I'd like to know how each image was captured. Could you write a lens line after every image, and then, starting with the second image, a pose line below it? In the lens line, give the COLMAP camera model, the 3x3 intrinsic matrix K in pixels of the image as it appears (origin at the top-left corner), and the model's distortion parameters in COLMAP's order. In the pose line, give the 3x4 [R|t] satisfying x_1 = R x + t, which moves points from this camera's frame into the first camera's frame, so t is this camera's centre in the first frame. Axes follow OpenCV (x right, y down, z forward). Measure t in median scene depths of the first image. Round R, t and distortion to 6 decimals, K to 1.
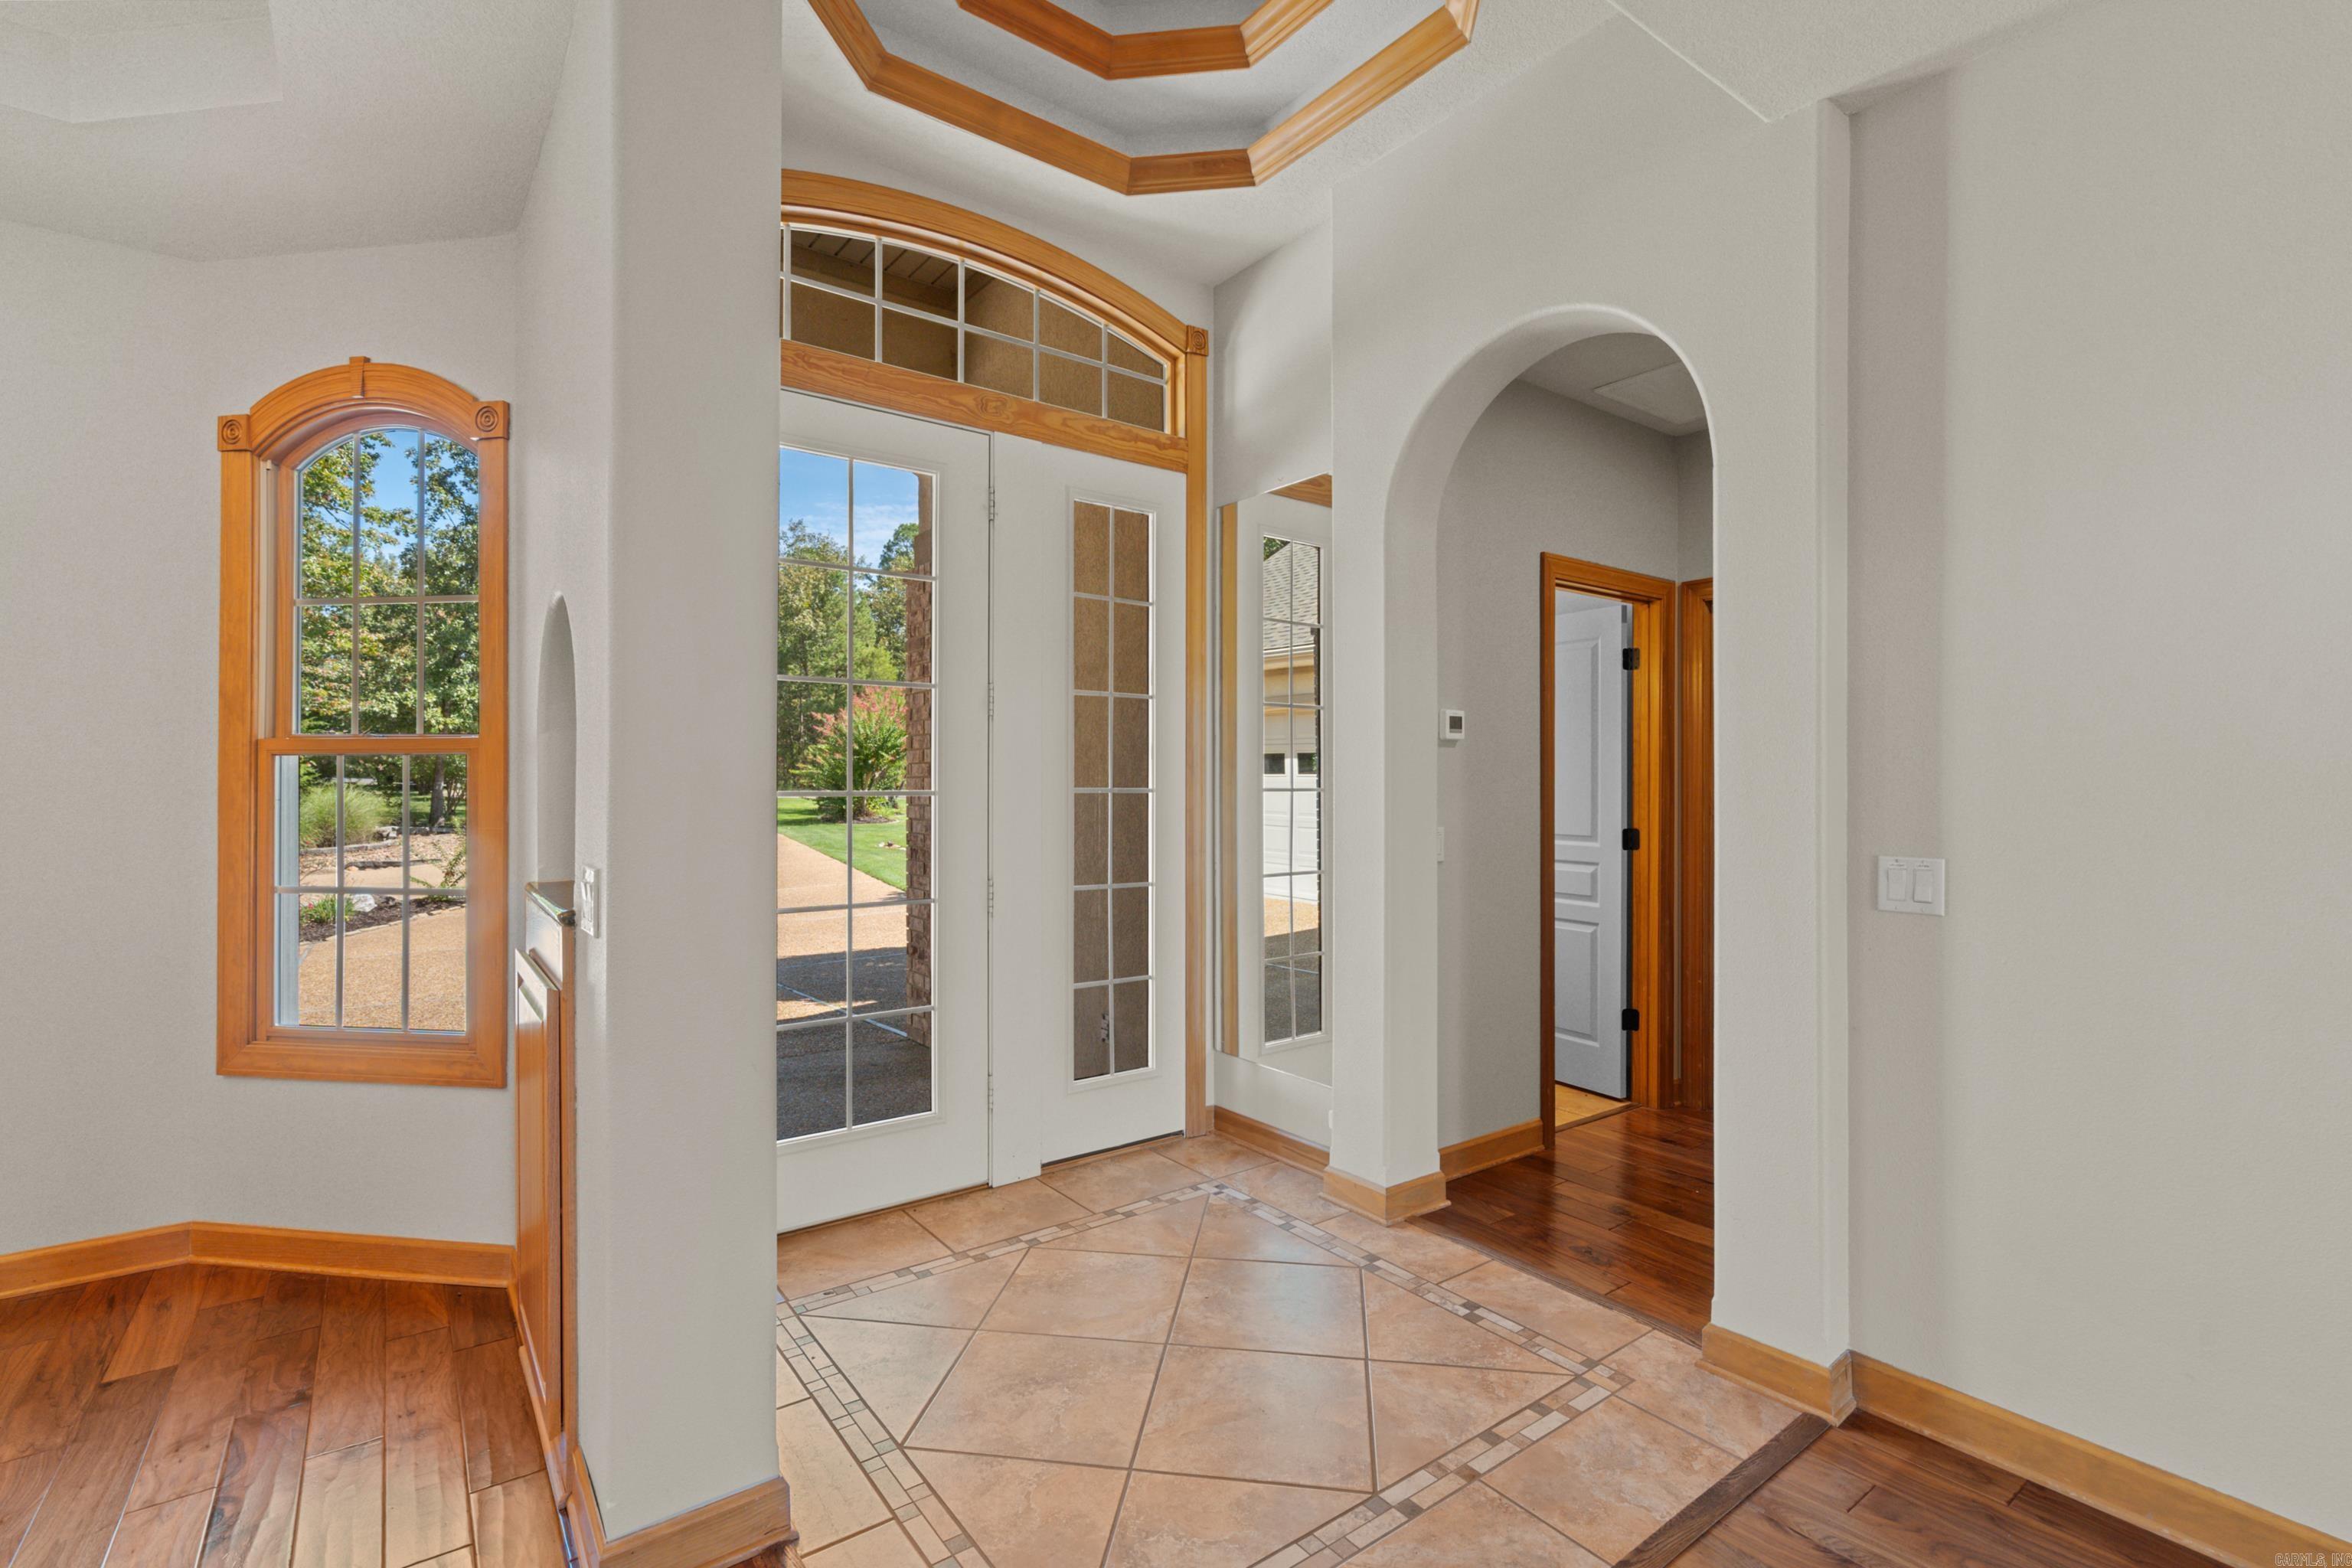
lens RADIAL K [[1080.3, 0, 1176.4], [0, 1080.3, 767.2], [0, 0, 1]] dist [-0.002980, 0.002937]
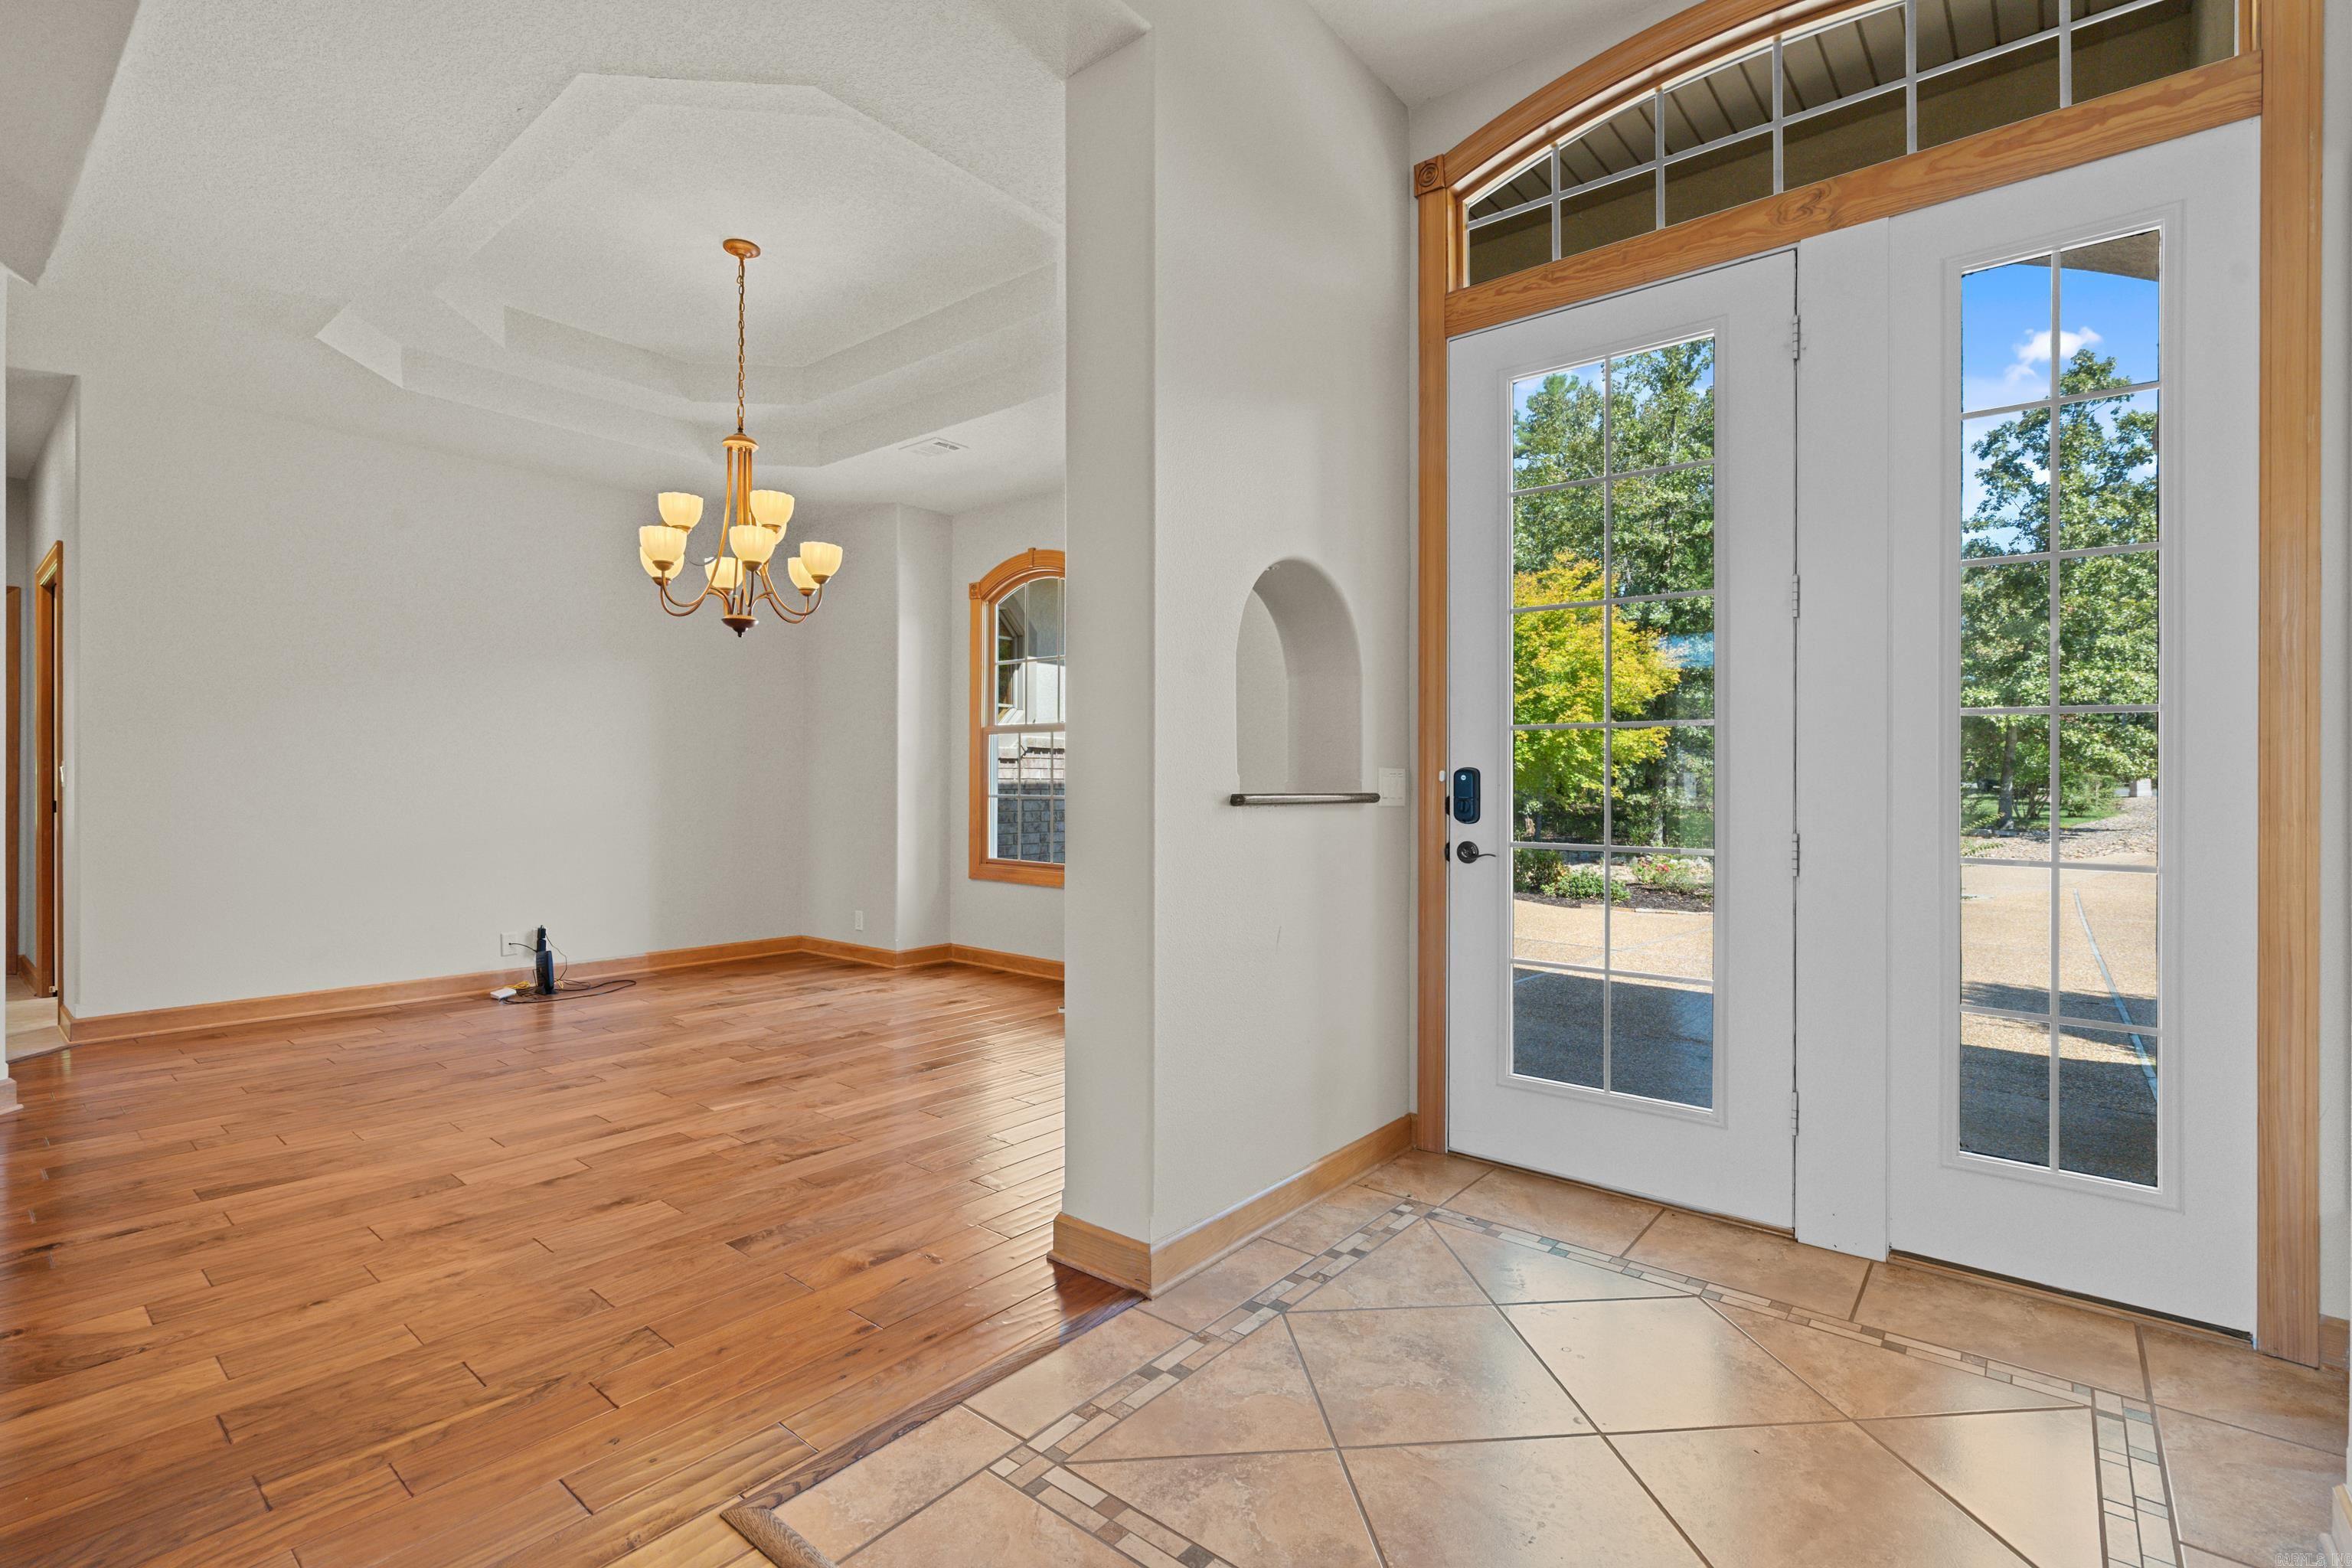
lens RADIAL K [[1080.3, 0, 1172.8], [0, 1080.3, 781.7], [0, 0, 1]] dist [-0.002980, 0.002937]
pose [[0.231888, -0.001611, -0.972741, 0.463933], [0.004412, 0.999990, -0.000604, 0.065530], [0.972733, -0.004152, 0.231893, 0.399236]]
